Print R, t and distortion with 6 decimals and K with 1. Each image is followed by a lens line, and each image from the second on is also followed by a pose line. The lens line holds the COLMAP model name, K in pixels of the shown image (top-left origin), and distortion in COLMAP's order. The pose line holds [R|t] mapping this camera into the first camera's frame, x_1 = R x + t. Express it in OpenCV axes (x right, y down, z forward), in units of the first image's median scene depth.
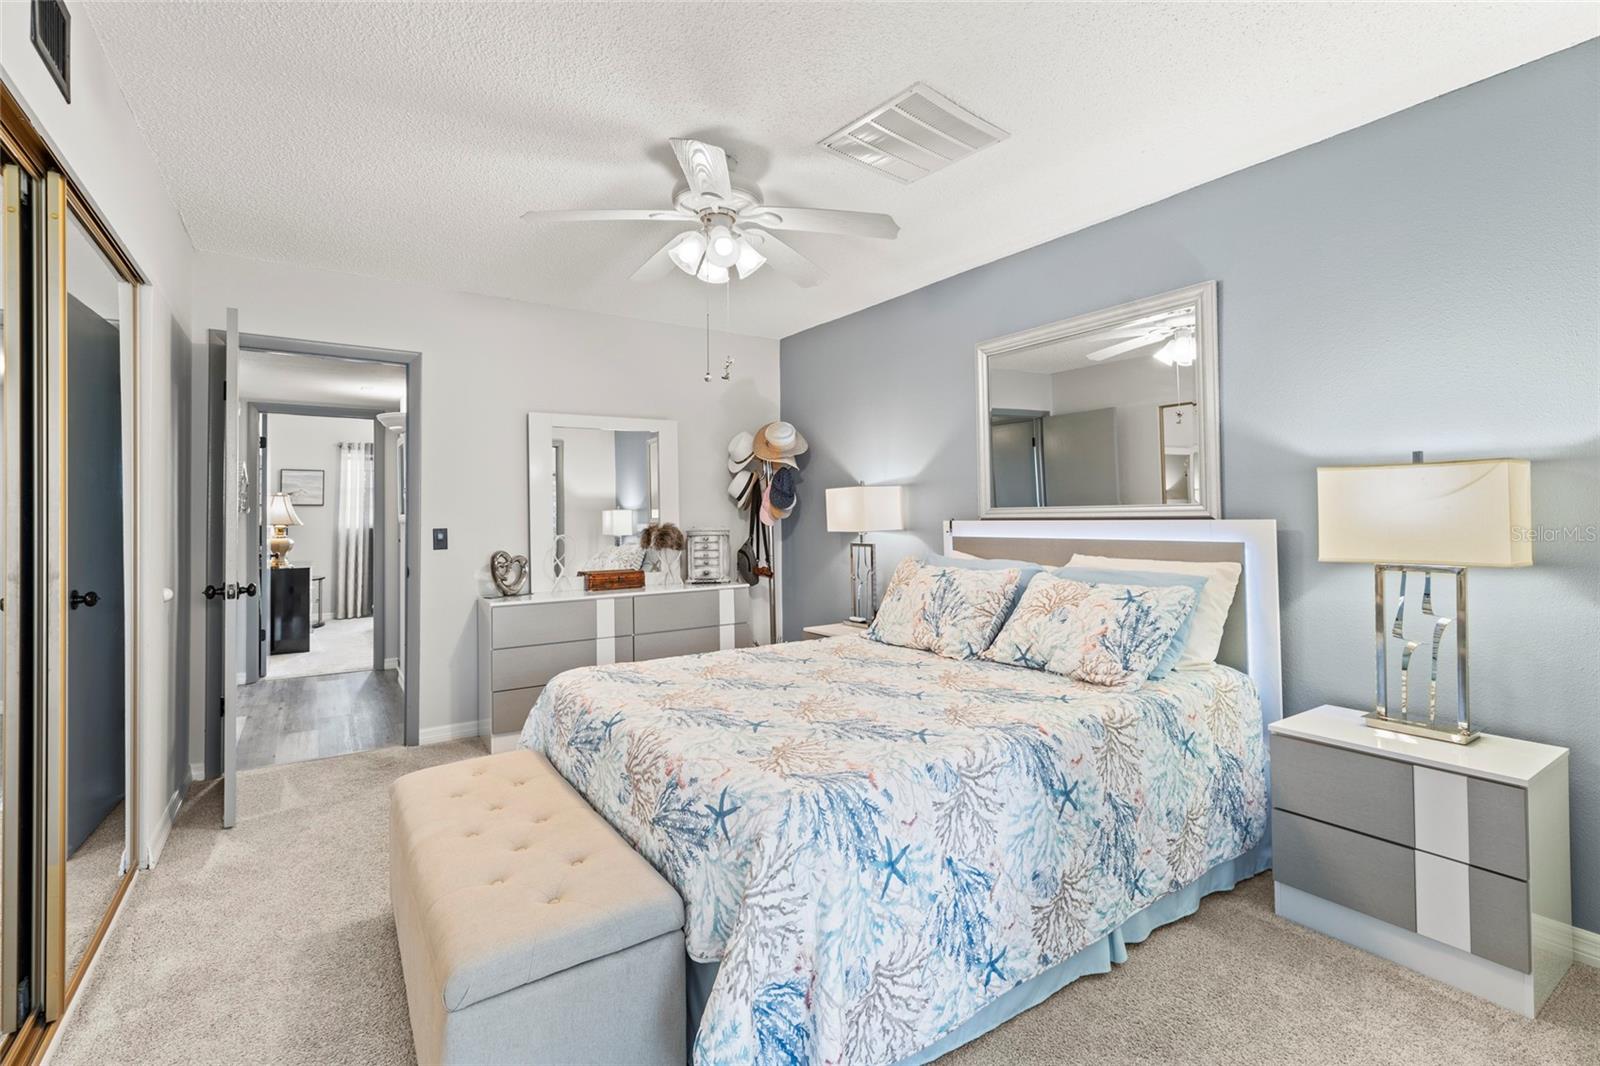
lens RADIAL K [[720.7, 0, 802.0], [0, 720.7, 521.4], [0, 0, 1]] dist [0.001015, 0.000018]
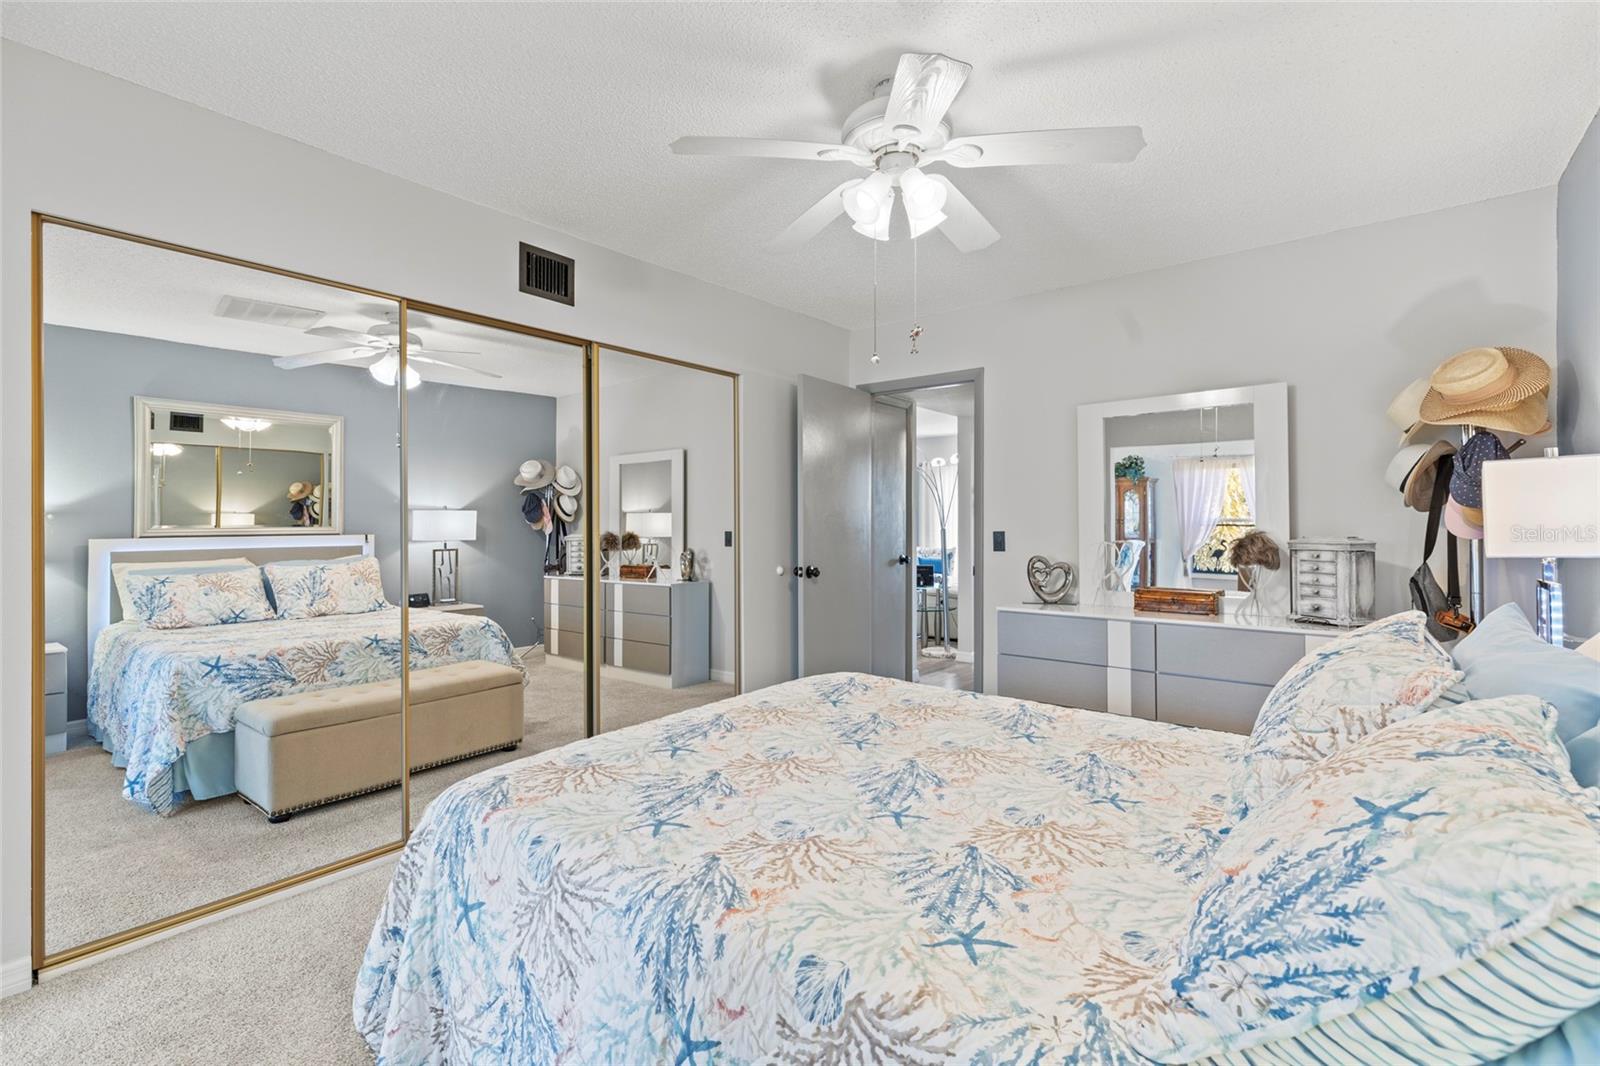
lens RADIAL K [[717.7, 0, 799.3], [0, 717.7, 528.2], [0, 0, 1]] dist [0.003387, 0.000342]
pose [[0.291429, 0.016713, -0.956446, 0.409252], [-0.006634, 0.999859, 0.015451, -0.008774], [0.956569, 0.001842, 0.291499, 0.418107]]
